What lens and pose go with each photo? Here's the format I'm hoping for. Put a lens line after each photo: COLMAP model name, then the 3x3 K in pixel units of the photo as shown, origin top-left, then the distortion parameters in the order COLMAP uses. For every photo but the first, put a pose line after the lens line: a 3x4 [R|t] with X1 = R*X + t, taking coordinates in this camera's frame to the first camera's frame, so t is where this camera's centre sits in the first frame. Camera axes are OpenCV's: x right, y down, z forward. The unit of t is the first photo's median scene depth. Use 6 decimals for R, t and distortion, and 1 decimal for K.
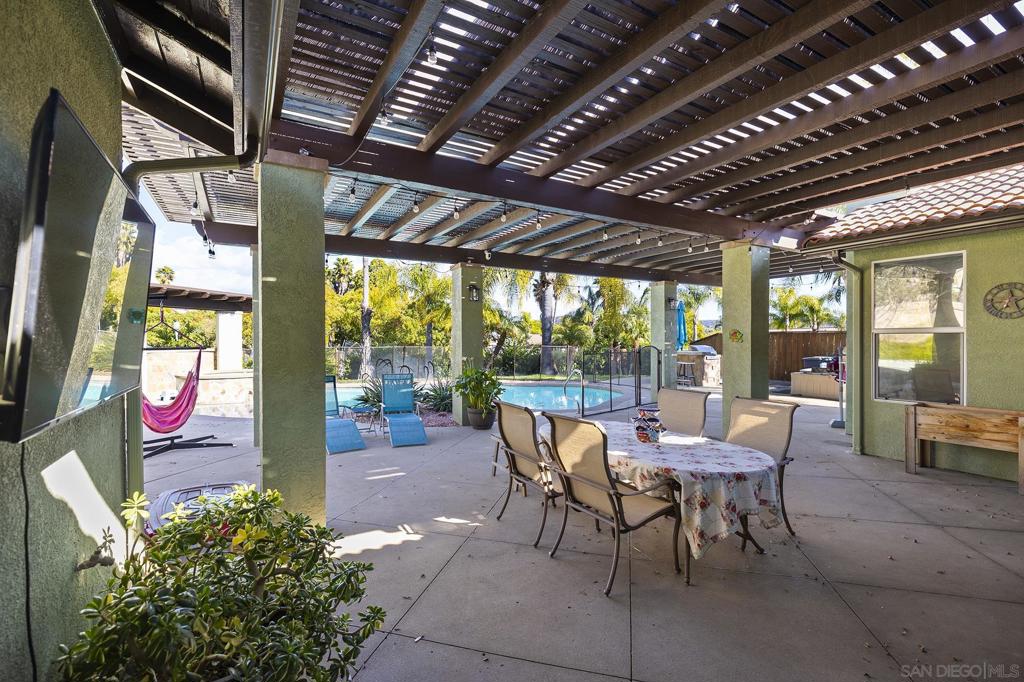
lens RADIAL K [[456.0, 0, 502.9], [0, 456.0, 340.3], [0, 0, 1]] dist [0.002222, 0.000107]
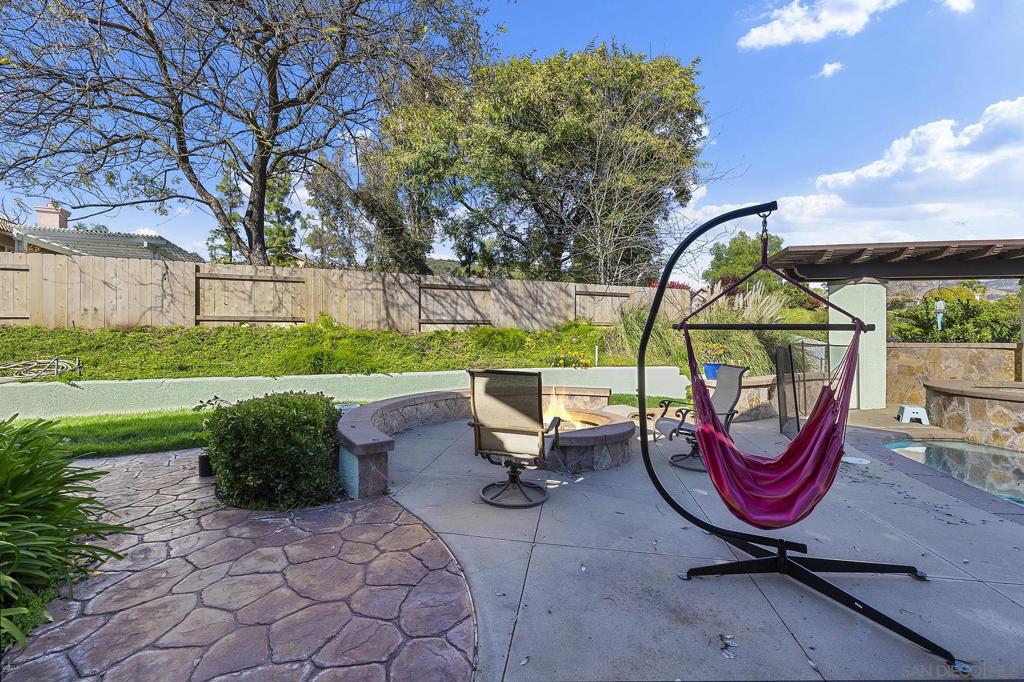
lens RADIAL K [[435.5, 0, 508.9], [0, 435.5, 335.6], [0, 0, 1]] dist [0.001577, 0.000789]
pose [[0.110225, 0.001776, -0.993905, -0.150708], [-0.007804, 0.999969, 0.000922, 0.011772], [0.993876, 0.007655, 0.110235, 0.297731]]
